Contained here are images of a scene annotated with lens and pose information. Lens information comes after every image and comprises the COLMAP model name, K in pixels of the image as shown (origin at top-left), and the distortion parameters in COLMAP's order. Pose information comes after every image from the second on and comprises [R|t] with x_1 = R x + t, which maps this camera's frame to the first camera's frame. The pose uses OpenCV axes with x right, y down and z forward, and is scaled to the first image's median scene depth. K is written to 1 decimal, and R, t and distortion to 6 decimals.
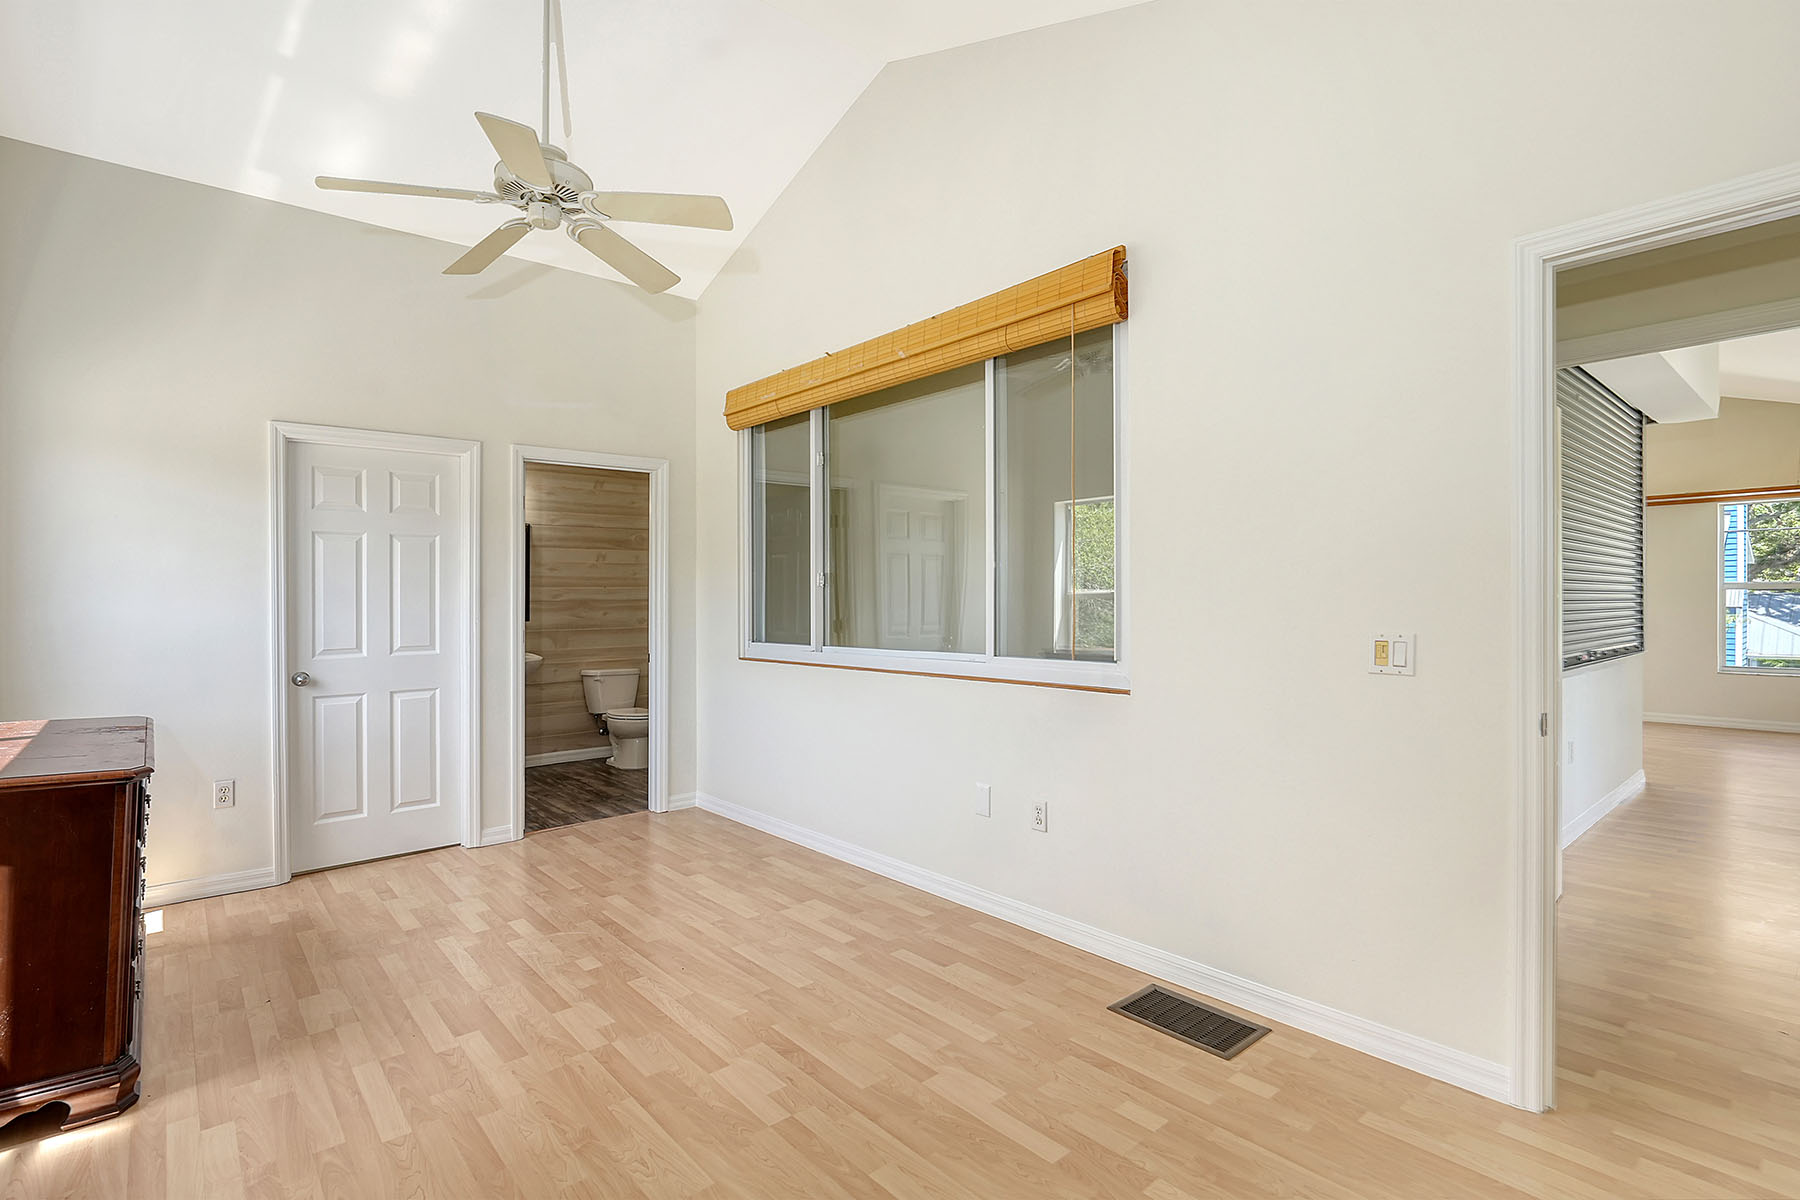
lens RADIAL K [[861.8, 0, 900.0], [0, 861.8, 600.0], [0, 0, 1]] dist [-0.000959, -0.000110]
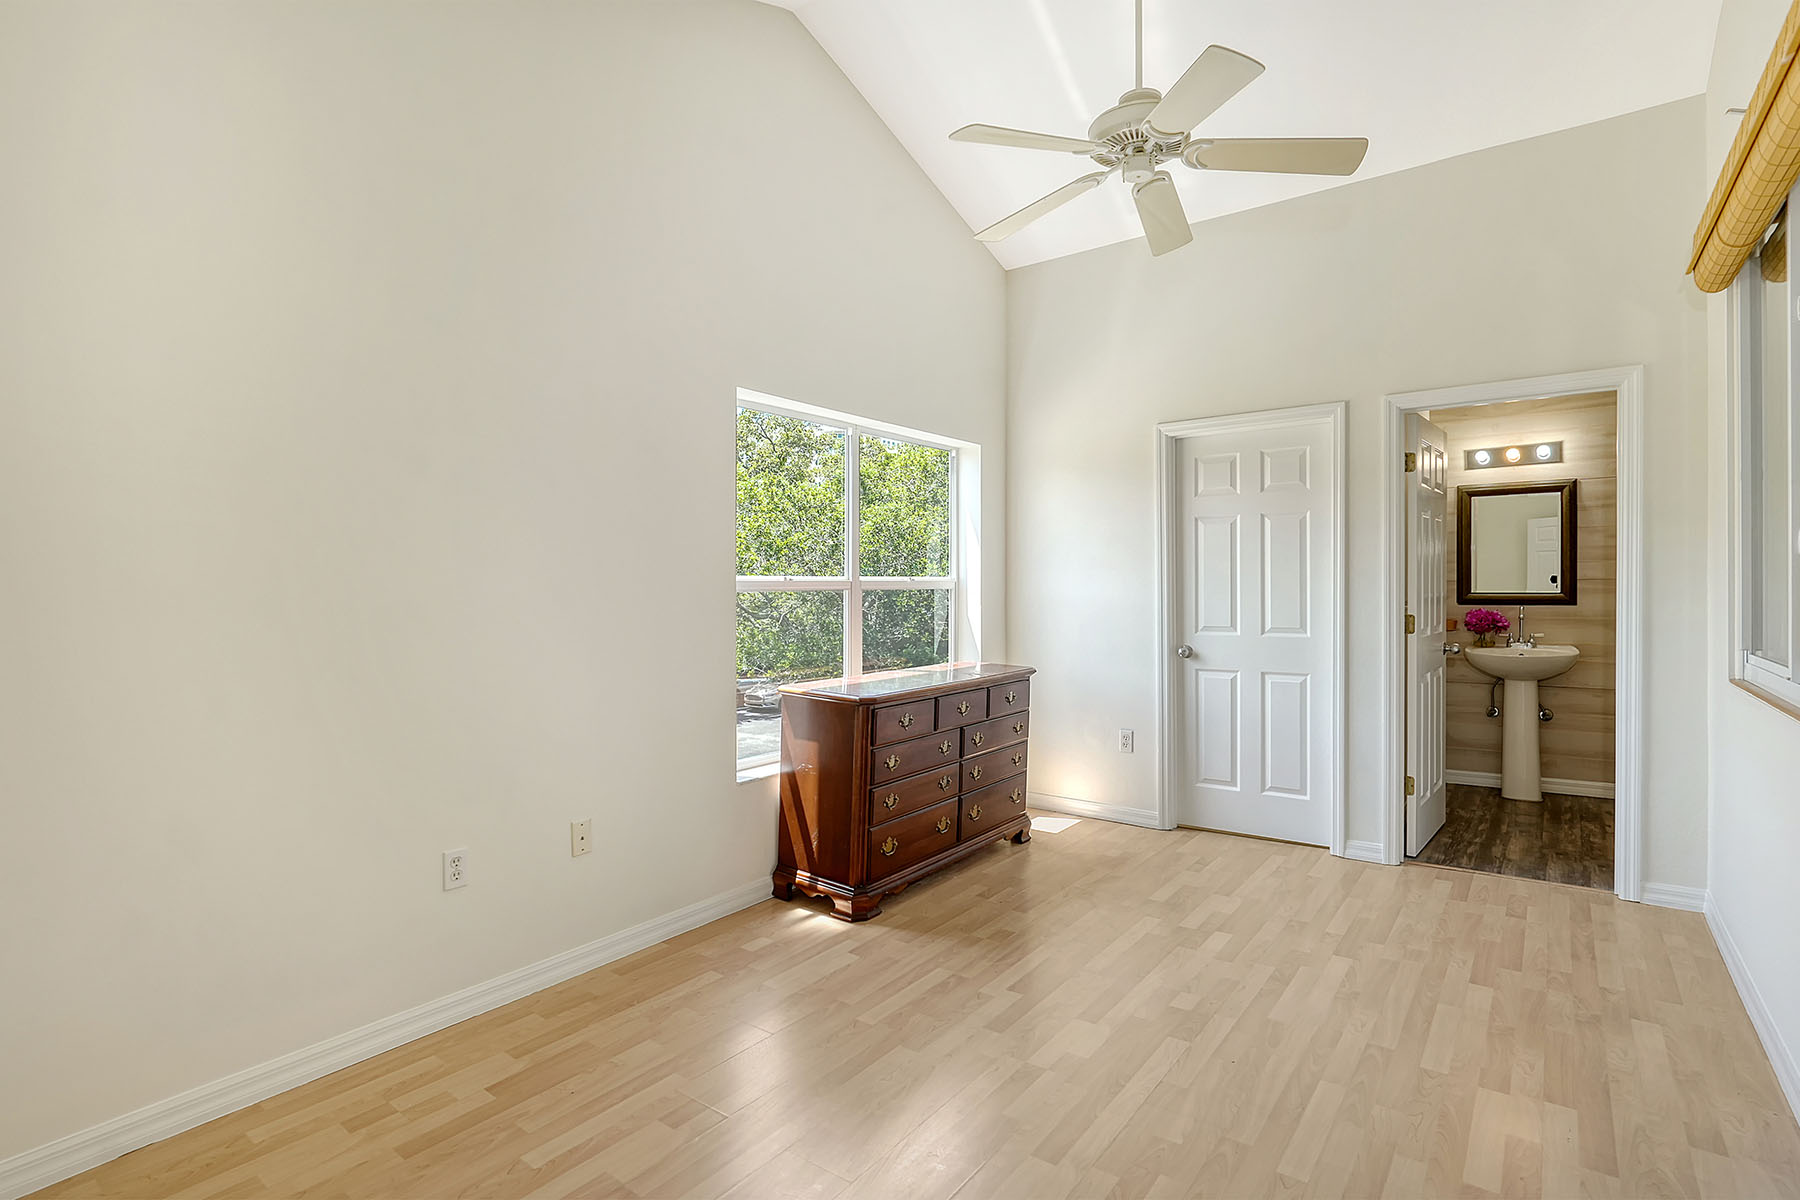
lens RADIAL K [[879.2, 0, 901.5], [0, 879.2, 583.5], [0, 0, 1]] dist [-0.001789, -0.000243]
pose [[0.218634, 0.005750, -0.975790, 0.323391], [0.004621, 0.999965, 0.006928, -0.005339], [0.975796, -0.006024, 0.218600, 0.389951]]
